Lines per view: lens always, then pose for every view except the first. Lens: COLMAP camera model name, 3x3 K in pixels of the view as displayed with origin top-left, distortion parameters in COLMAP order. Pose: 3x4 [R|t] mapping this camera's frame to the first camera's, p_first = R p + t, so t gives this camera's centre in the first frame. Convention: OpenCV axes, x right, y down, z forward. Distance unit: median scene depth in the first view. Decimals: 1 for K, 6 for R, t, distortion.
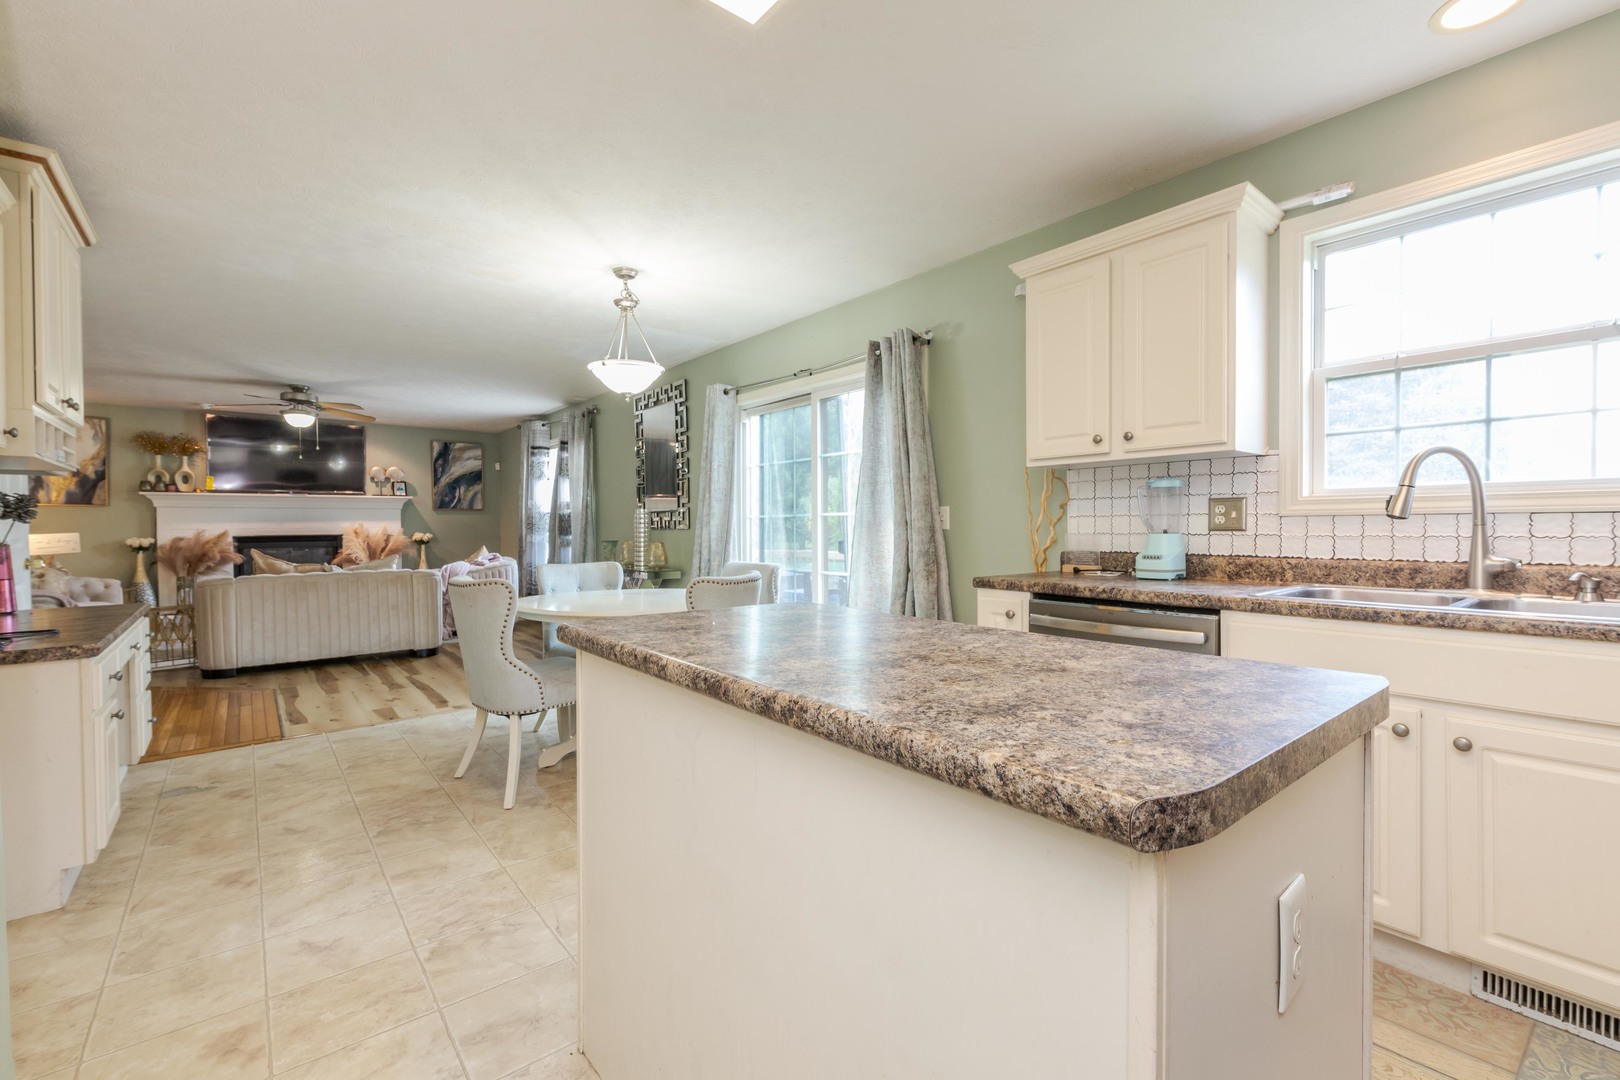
lens RADIAL K [[702.6, 0, 813.5], [0, 702.6, 542.1], [0, 0, 1]] dist [0.014444, -0.002914]
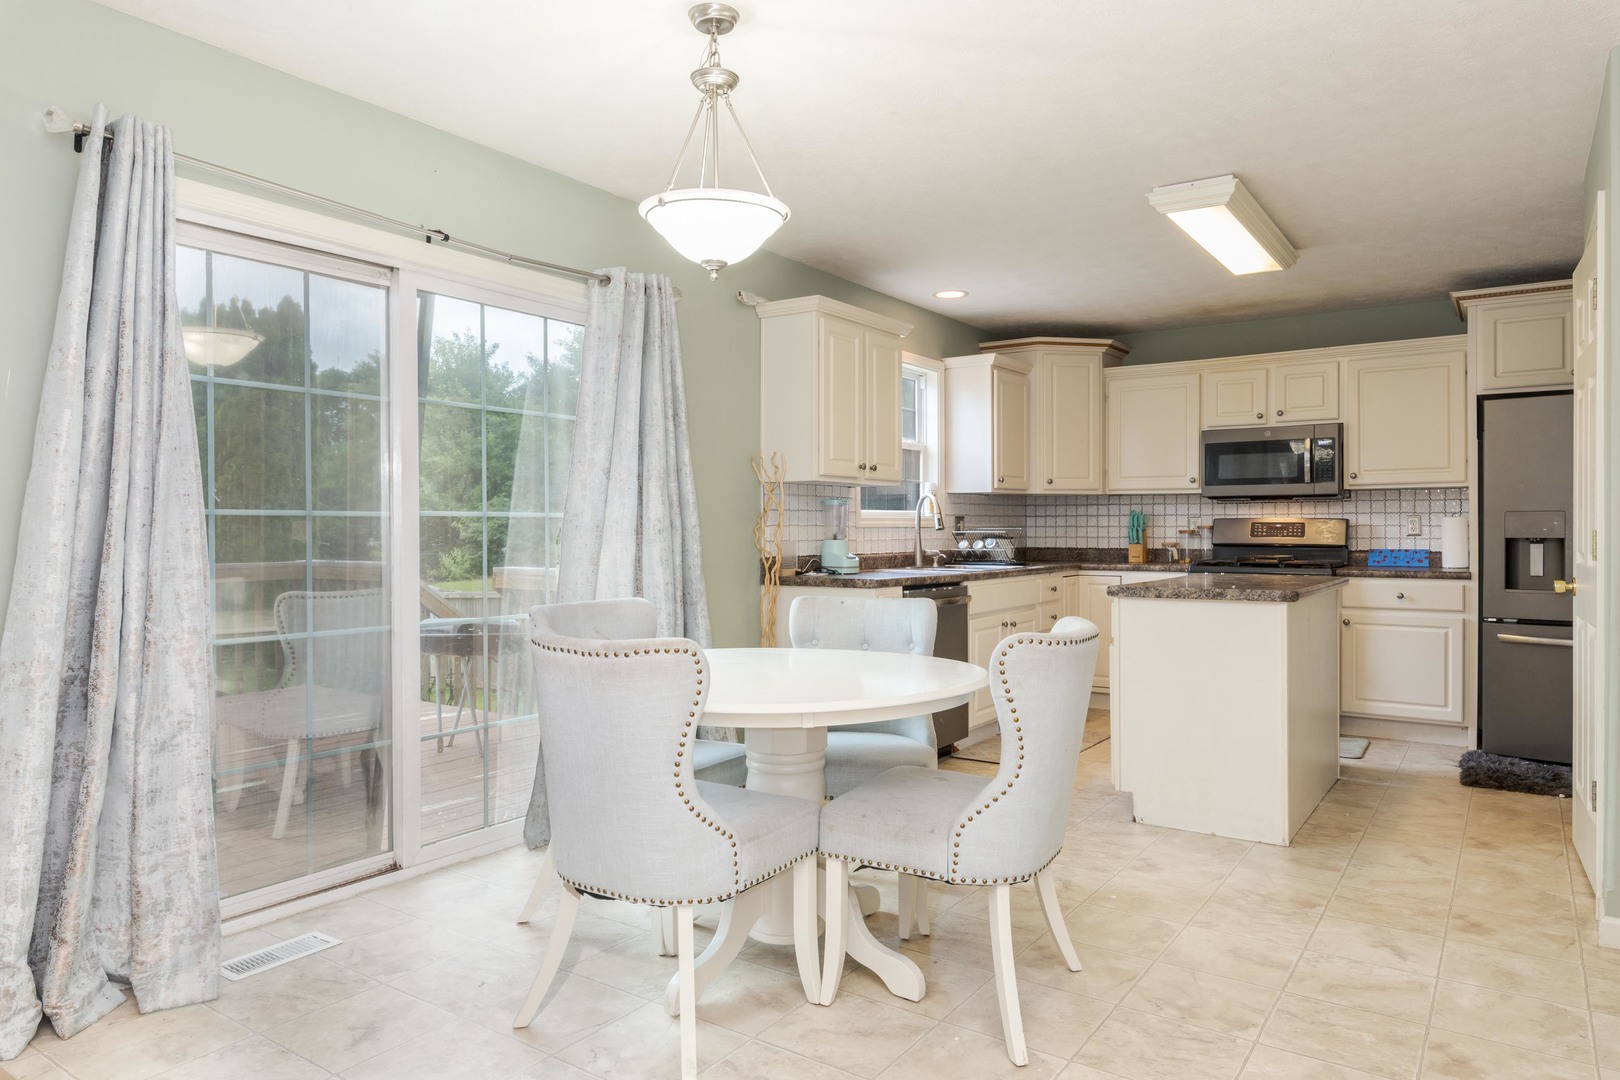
lens RADIAL K [[1020.7, 0, 824.0], [0, 1020.7, 539.8], [0, 0, 1]] dist [-0.003939, 0.002411]
pose [[-0.285375, -0.003077, 0.958411, -0.624789], [0.029119, 0.999505, 0.011879, -0.016820], [-0.957974, 0.031298, -0.285144, 0.731020]]
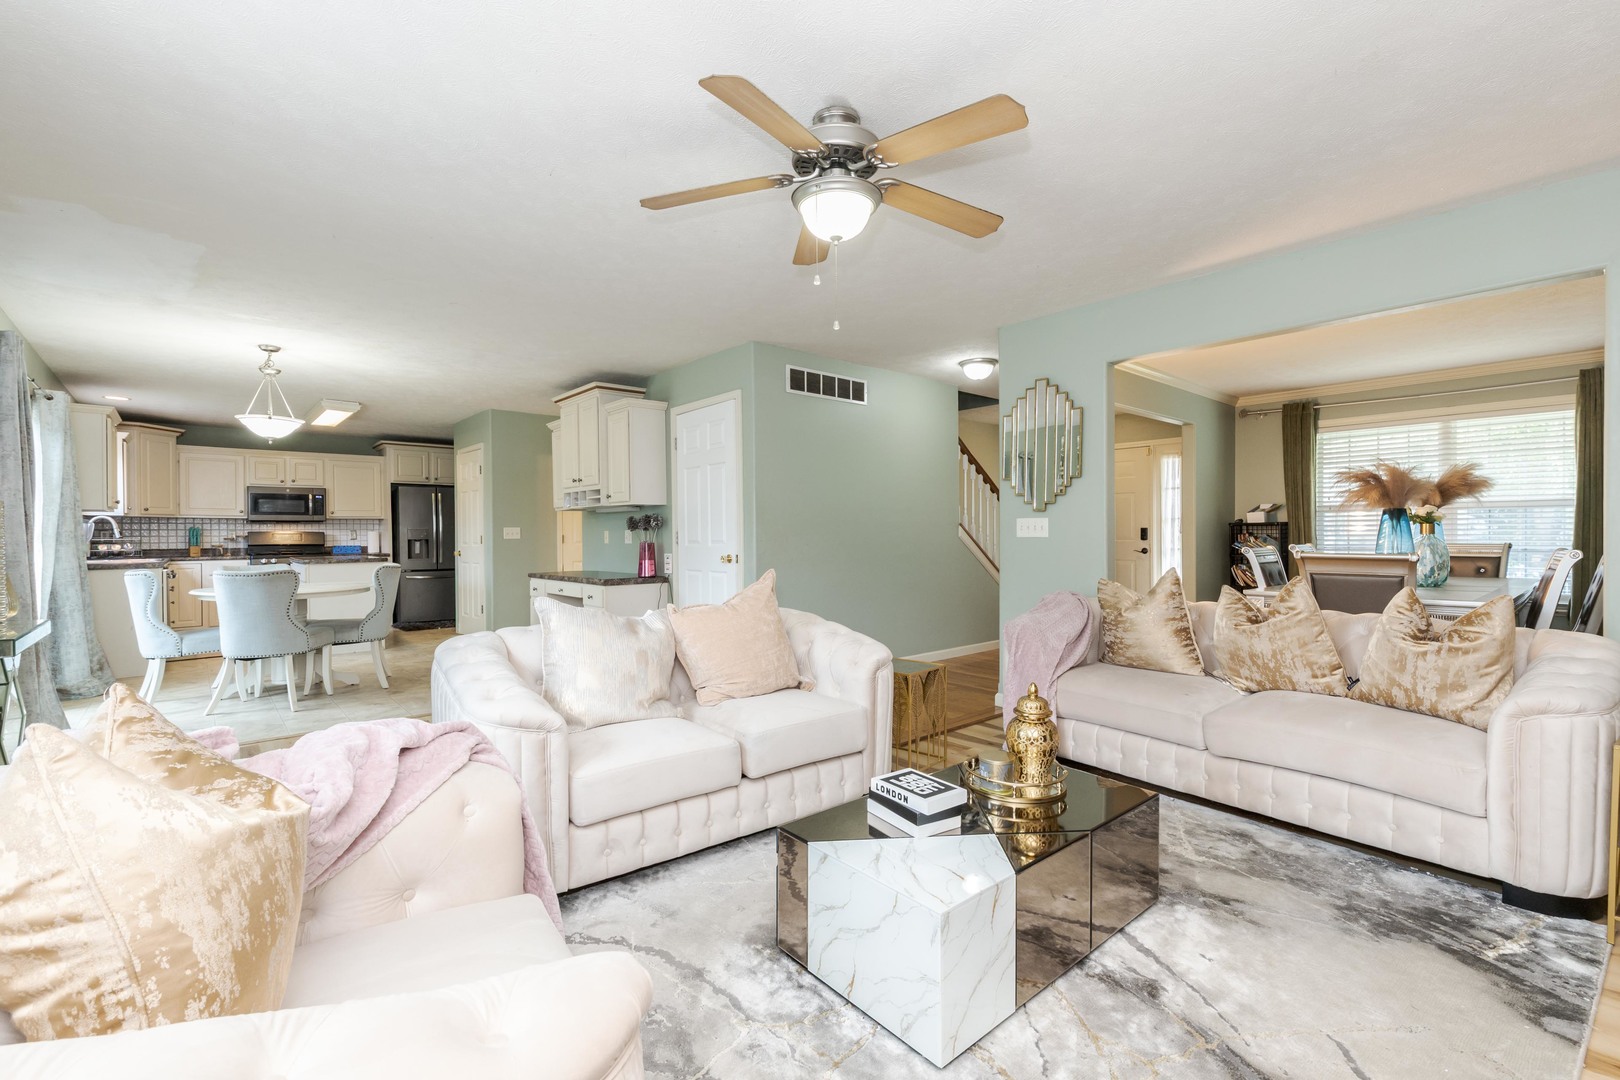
lens RADIAL K [[702.6, 0, 806.7], [0, 702.6, 537.2], [0, 0, 1]] dist [0.014444, -0.002914]
pose [[-0.999321, 0.015135, -0.033579, -0.797387], [0.014091, 0.999416, 0.031133, -0.032813], [0.034031, 0.030639, -0.998951, 1.536768]]
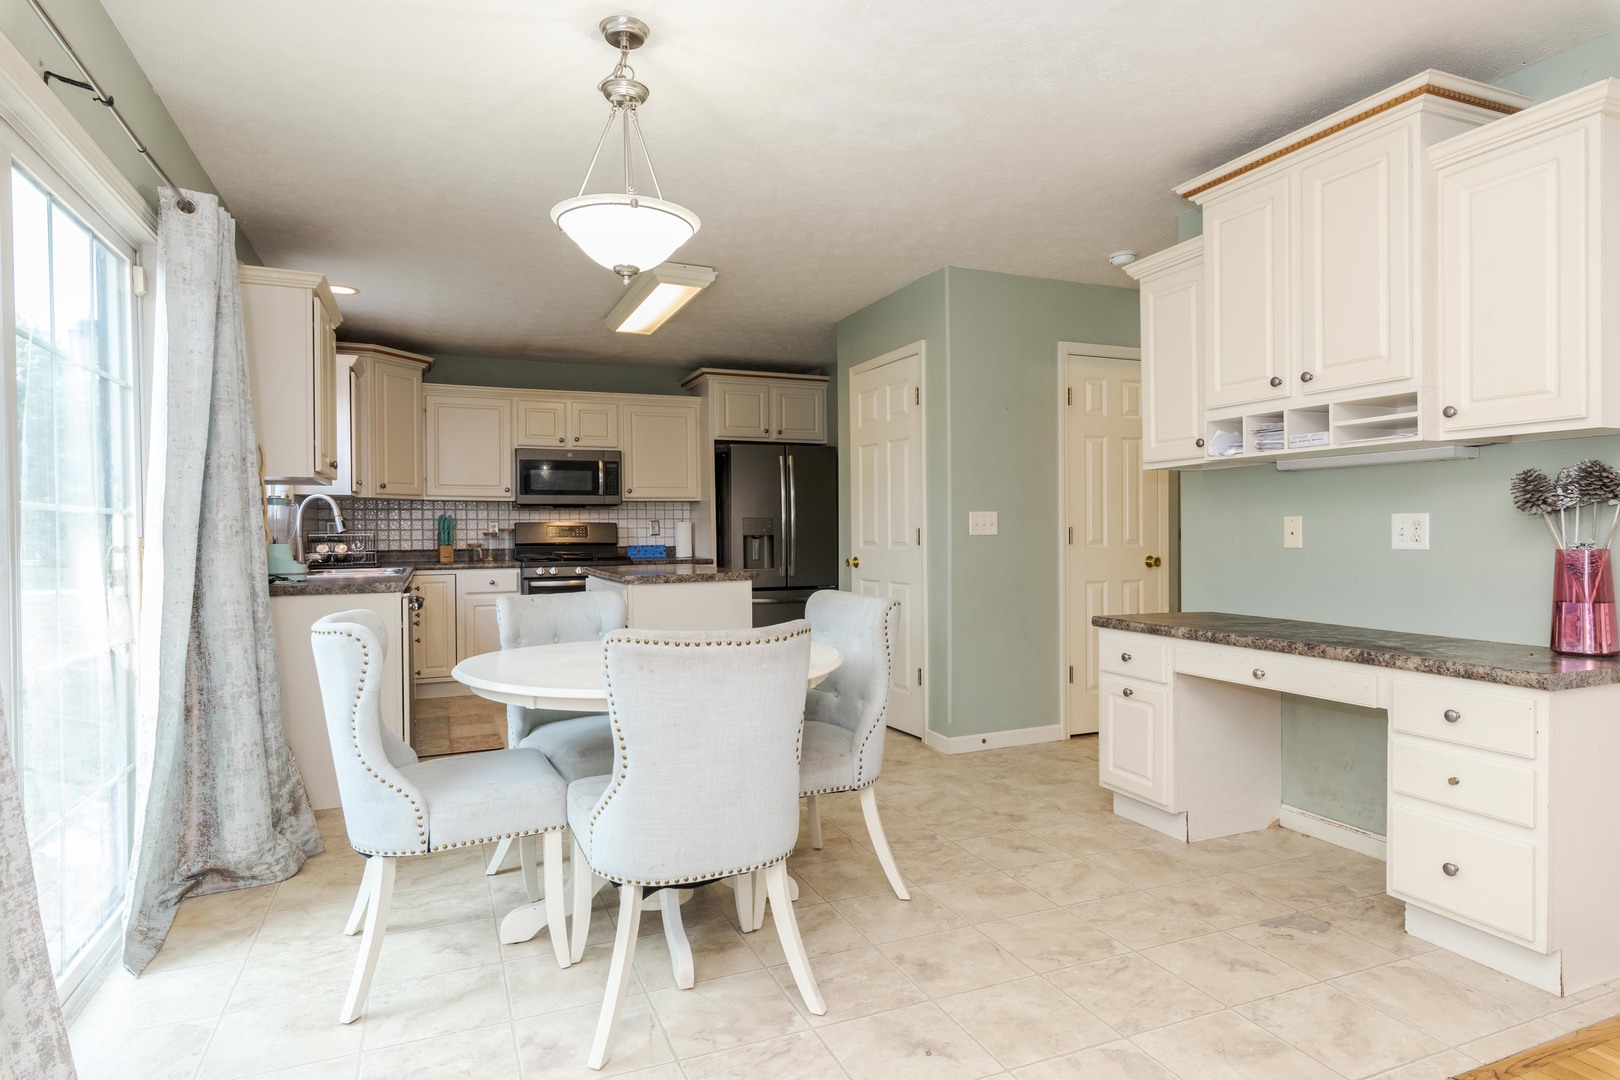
lens RADIAL K [[895.0, 0, 820.5], [0, 895.0, 536.7], [0, 0, 1]] dist [0.005913, -0.000684]
pose [[-0.963017, 0.012626, 0.269145, -0.368040], [0.021727, 0.999287, 0.030862, -0.023514], [-0.268564, 0.035569, -0.962605, 1.023497]]
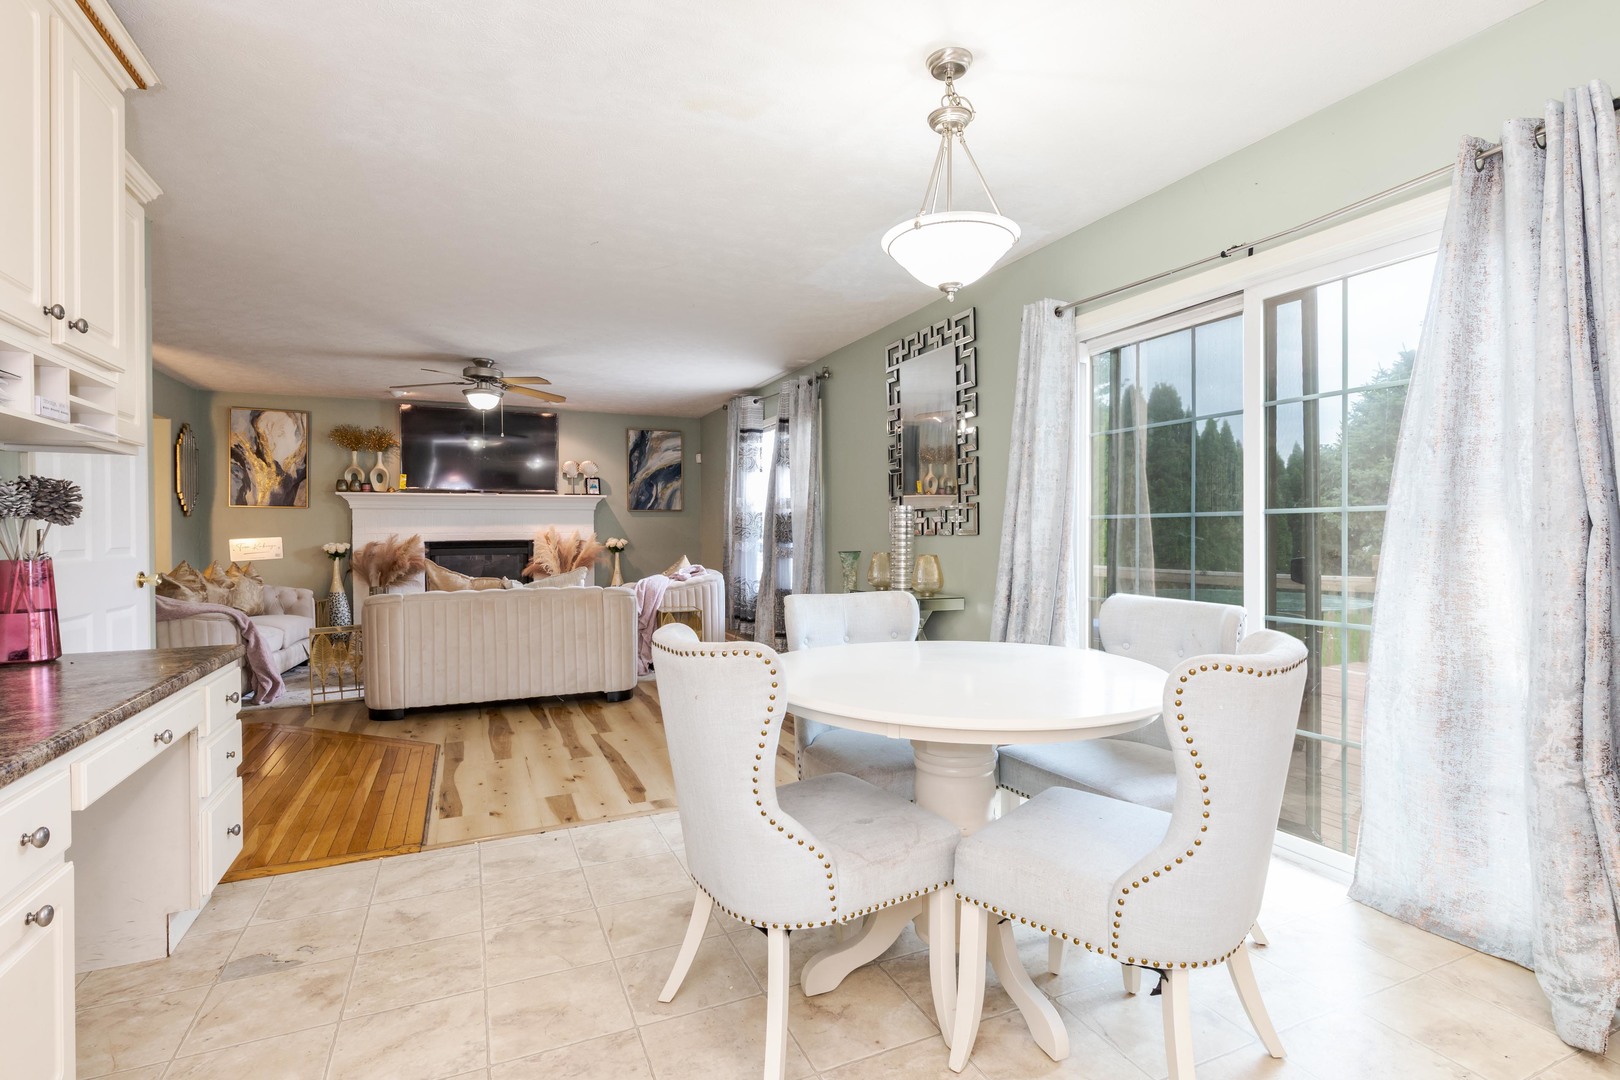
lens RADIAL K [[775.7, 0, 808.6], [0, 775.7, 546.1], [0, 0, 1]] dist [0.010531, 0.000234]
pose [[0.964698, 0.006731, -0.263272, -0.136743], [-0.007468, 0.999970, -0.001799, -0.005825], [0.263253, 0.003701, 0.964720, 0.255549]]
